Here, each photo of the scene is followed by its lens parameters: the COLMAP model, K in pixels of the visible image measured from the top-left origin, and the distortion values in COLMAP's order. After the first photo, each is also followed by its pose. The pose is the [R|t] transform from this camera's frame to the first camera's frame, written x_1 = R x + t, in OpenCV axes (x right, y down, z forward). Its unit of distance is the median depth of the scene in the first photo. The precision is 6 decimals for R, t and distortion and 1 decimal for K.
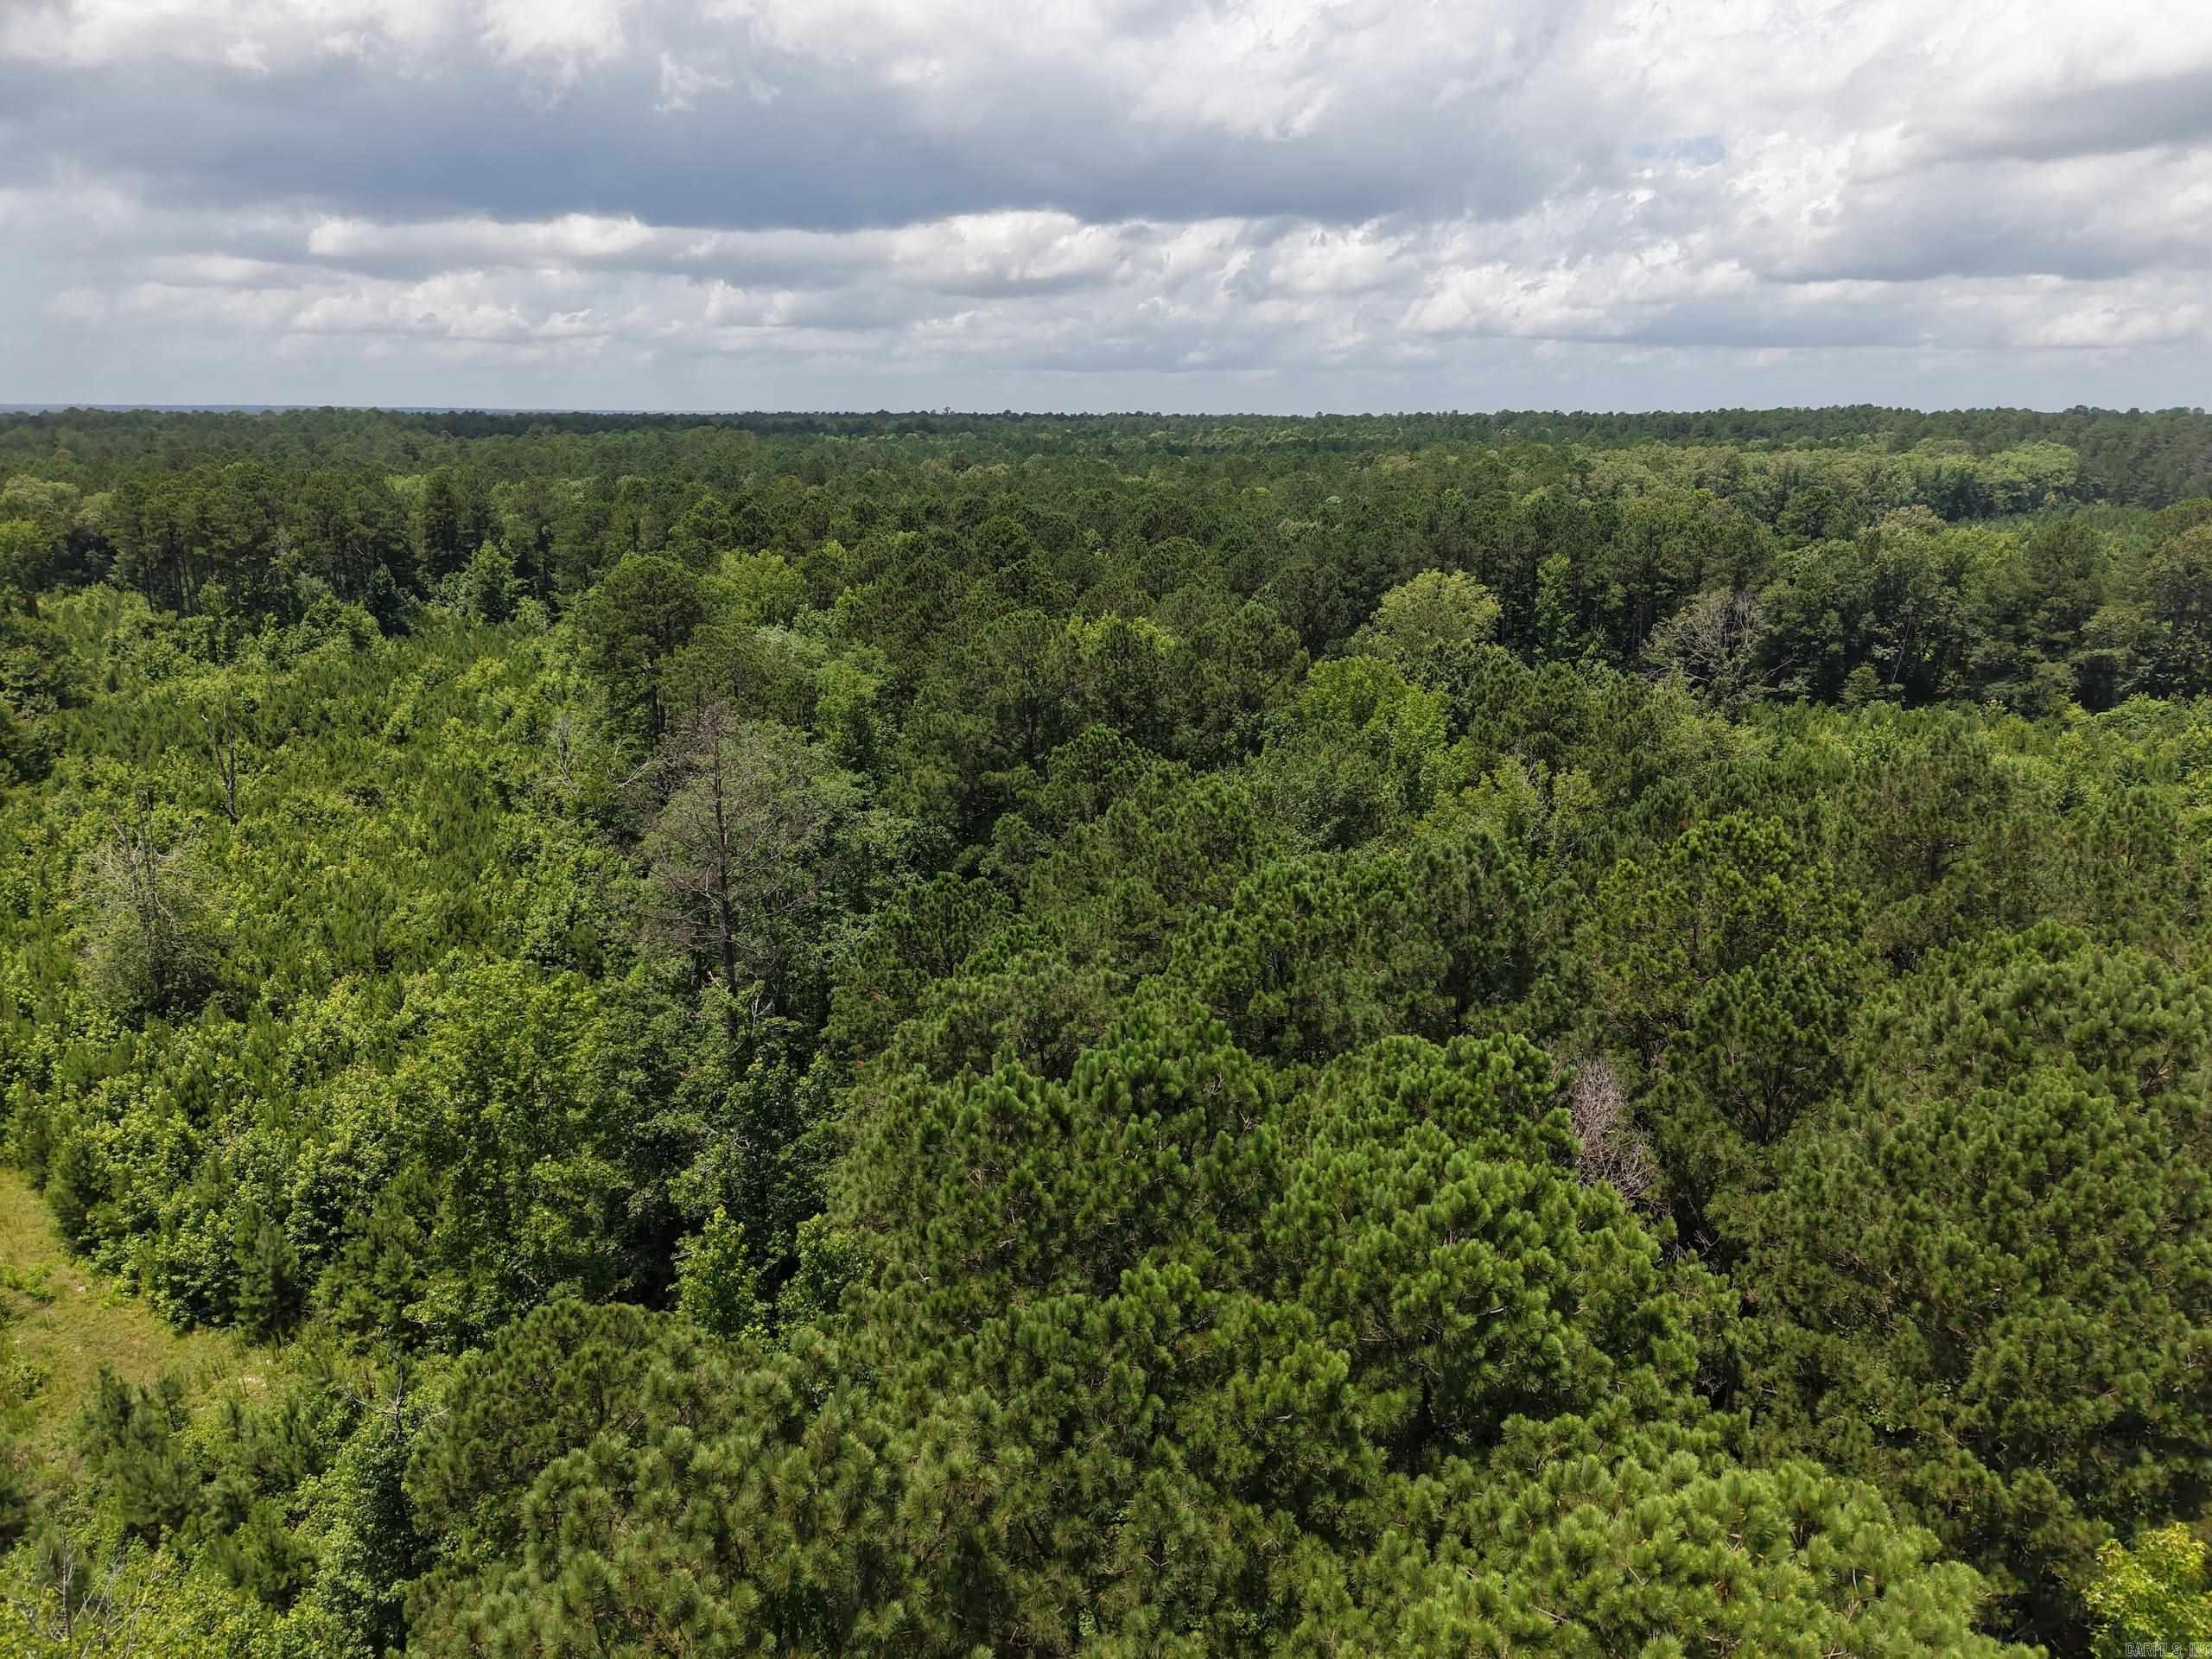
lens RADIAL K [[1480.5, 0, 1104.8], [0, 1480.5, 837.5], [0, 0, 1]] dist [0.033355, -0.035558]
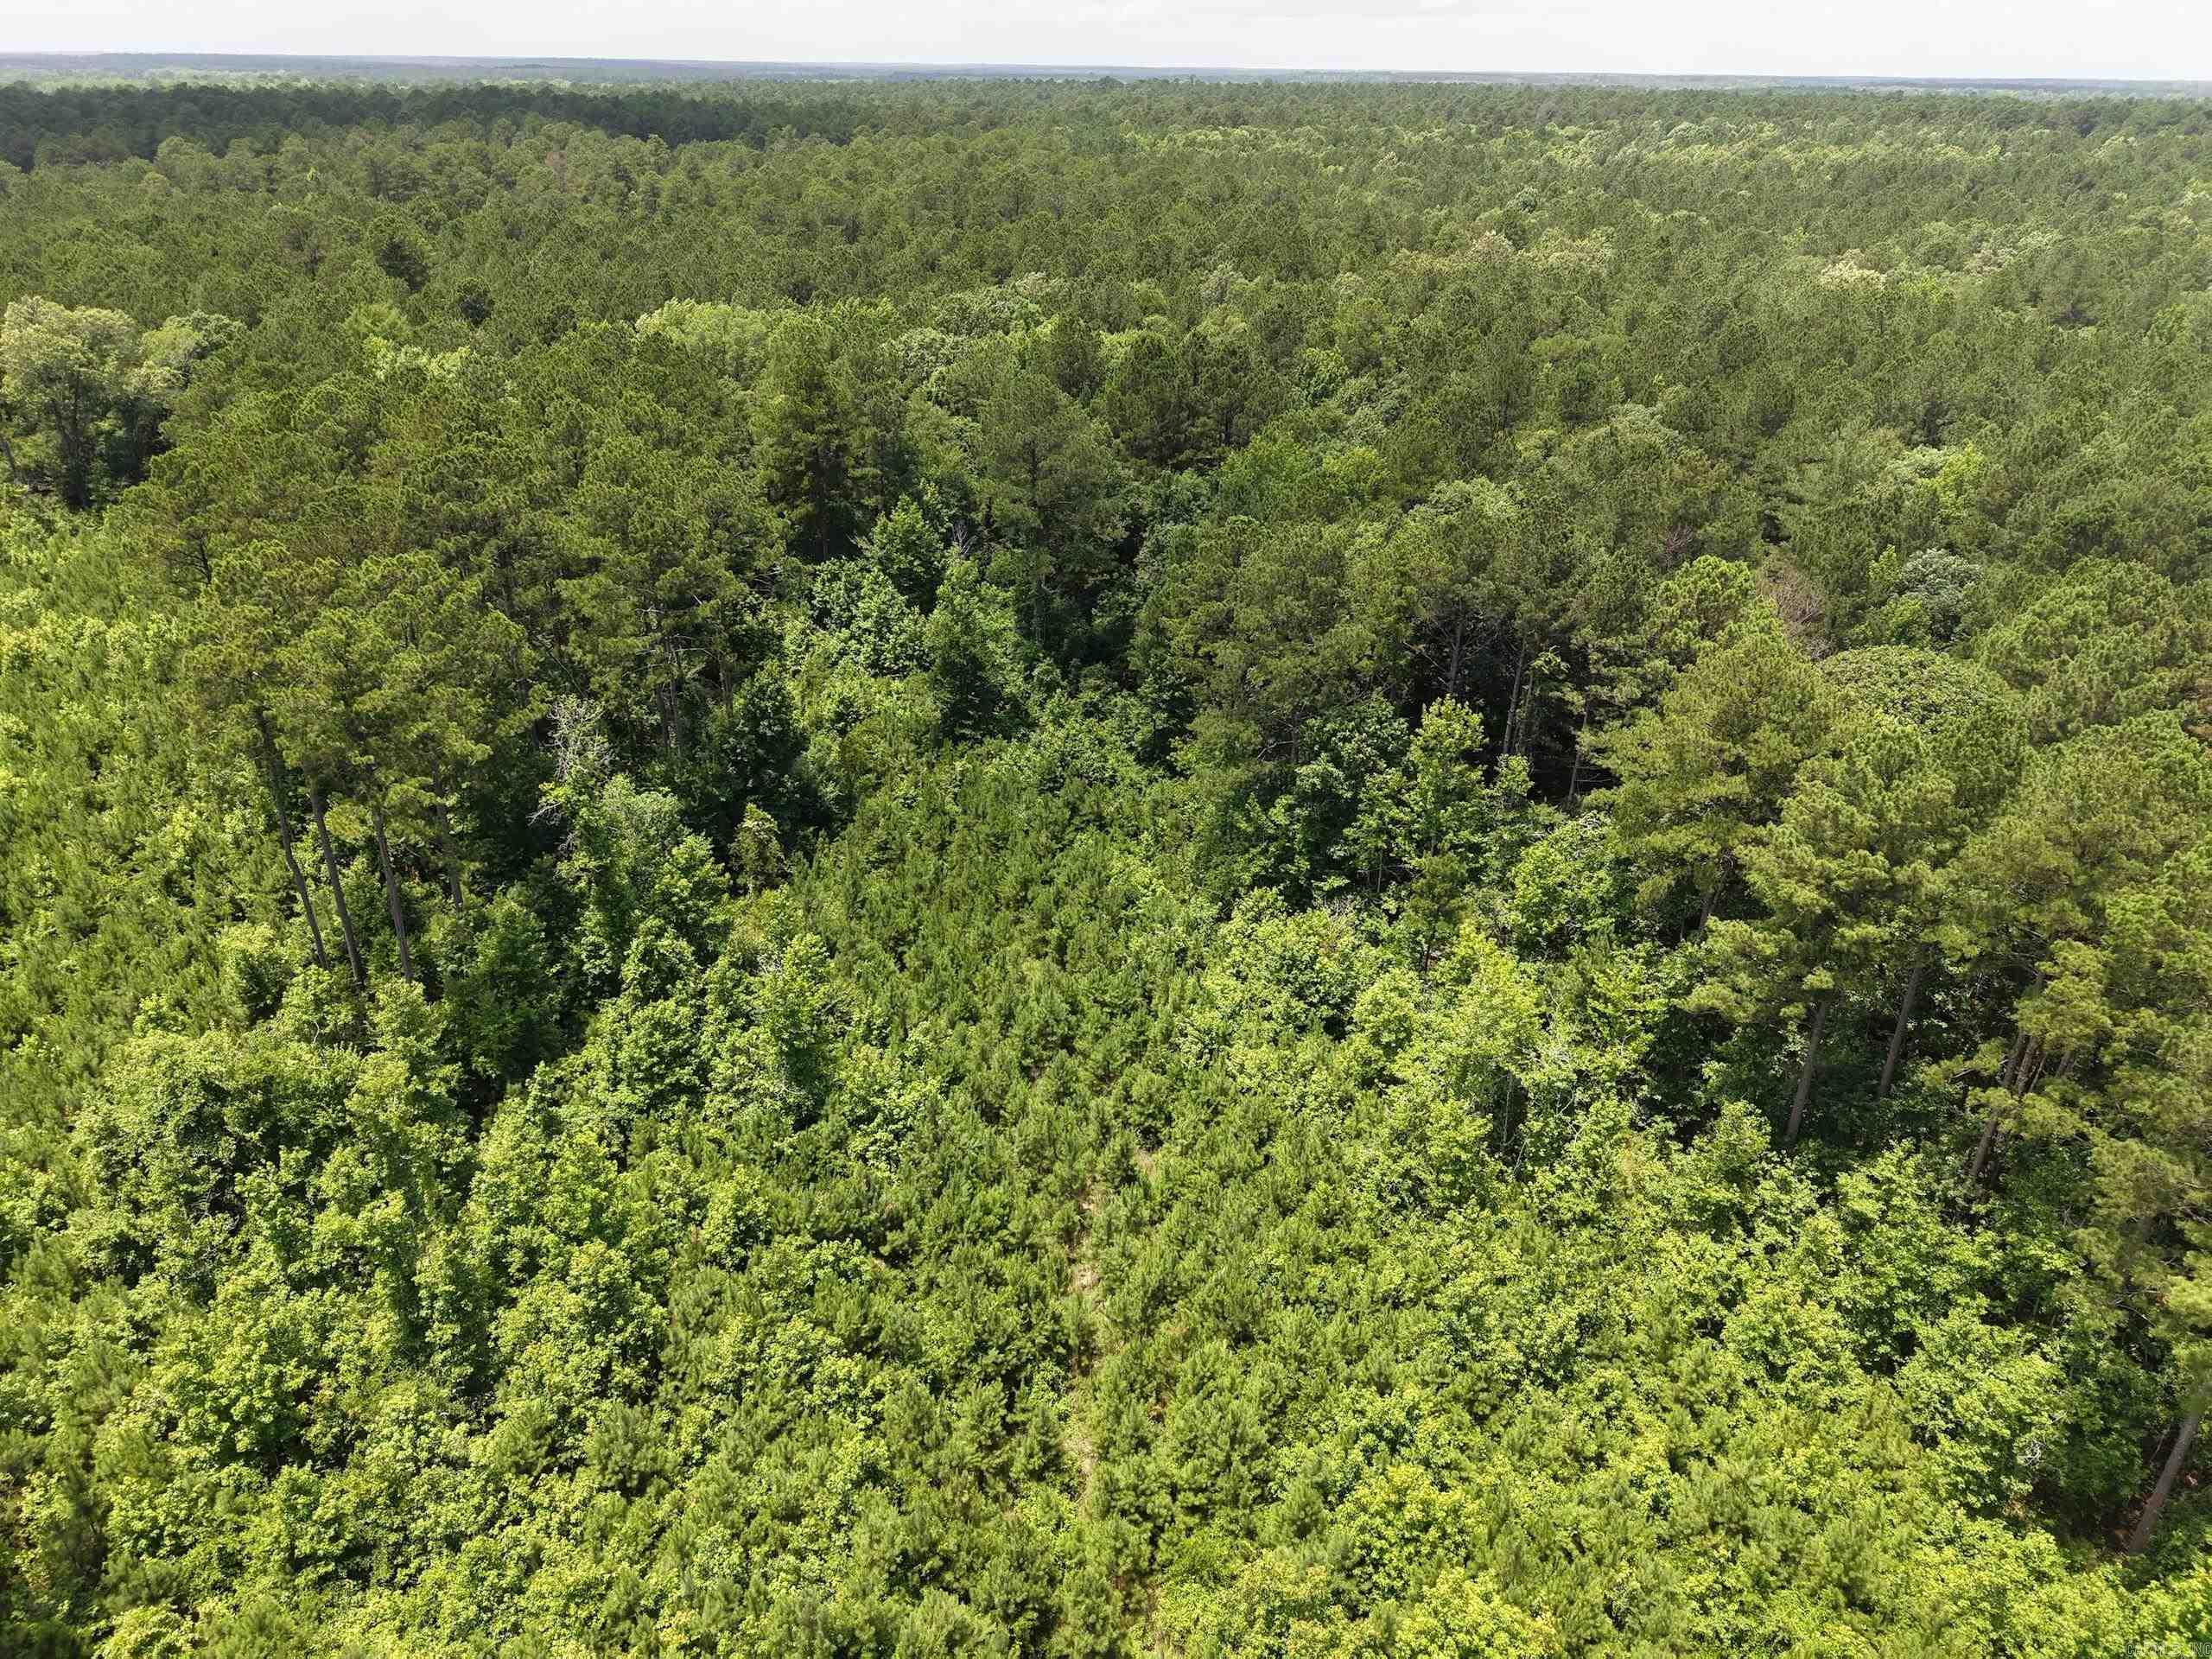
lens RADIAL K [[1462.5, 0, 1123.7], [0, 1462.5, 819.2], [0, 0, 1]] dist [0.035884, -0.035460]
pose [[0.996142, 0.048081, -0.073412, -0.440430], [-0.033059, 0.980523, 0.193604, -0.277594], [0.081291, -0.190430, 0.978329, 0.744091]]
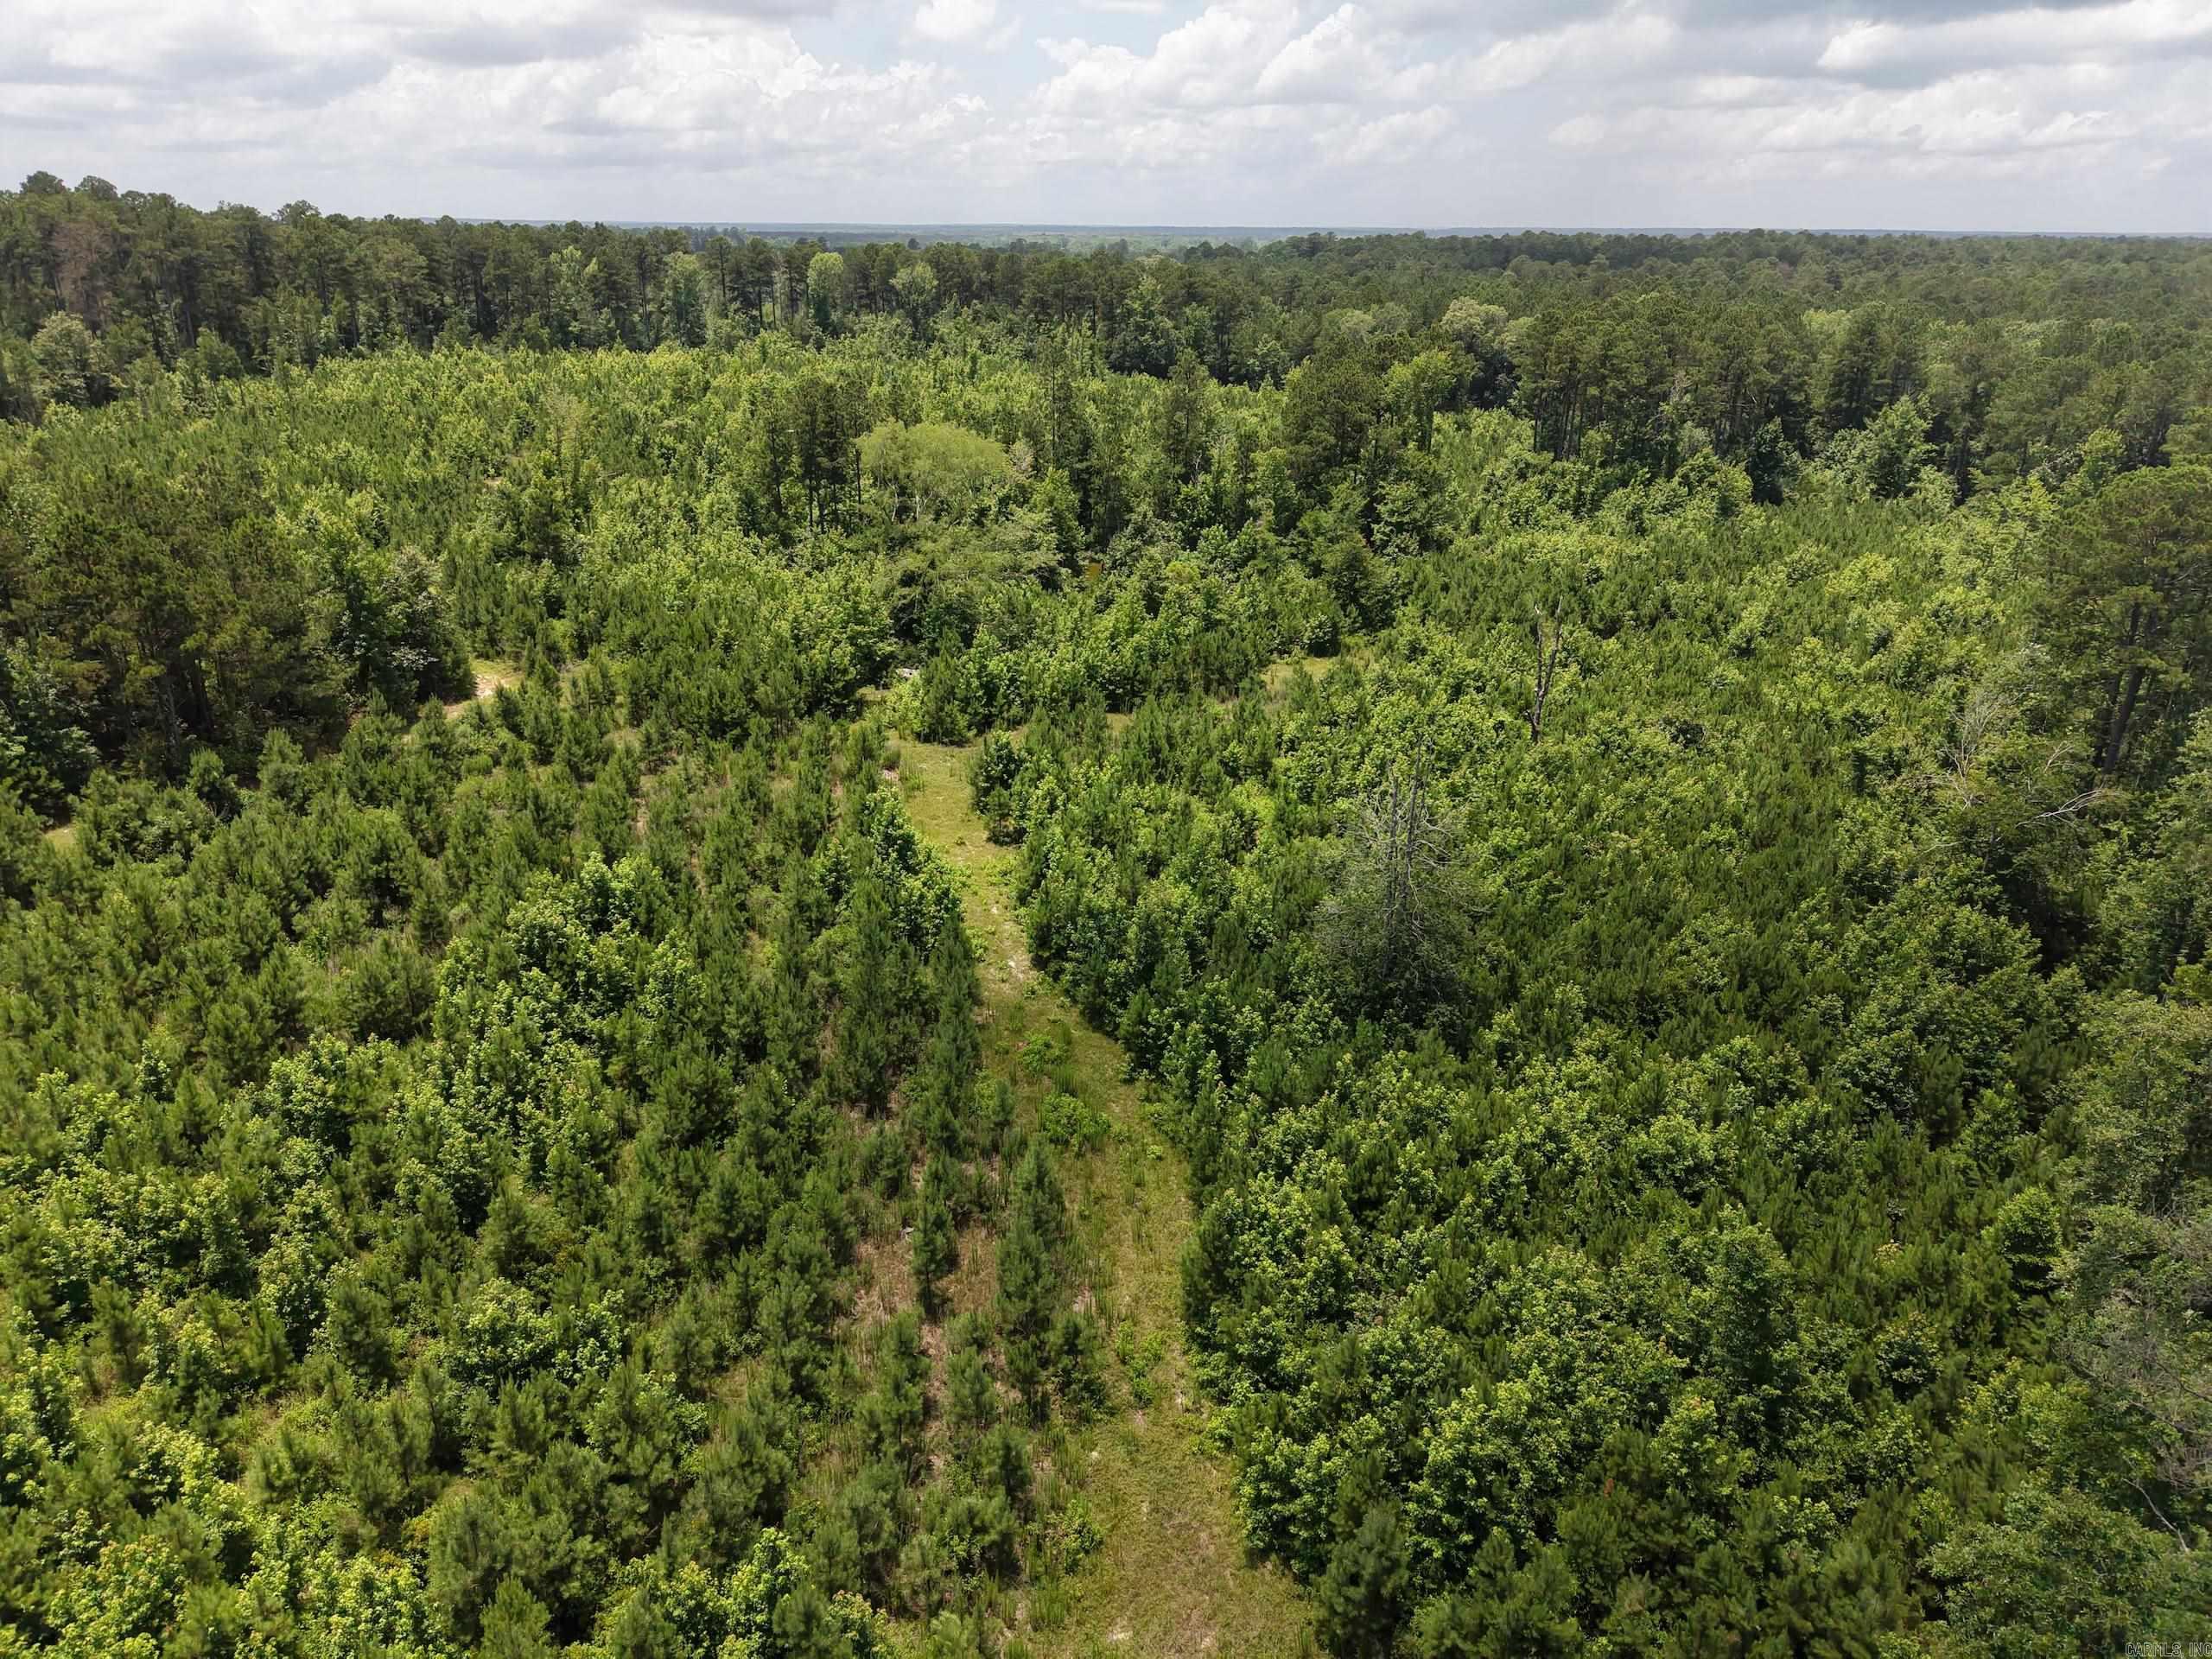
lens RADIAL K [[1480.5, 0, 1104.8], [0, 1480.5, 837.5], [0, 0, 1]] dist [0.033355, -0.035558]
pose [[0.661811, 0.284485, -0.693595, -0.086653], [-0.209362, 0.958526, 0.193381, -0.042238], [0.719843, 0.017231, 0.693923, 0.144142]]
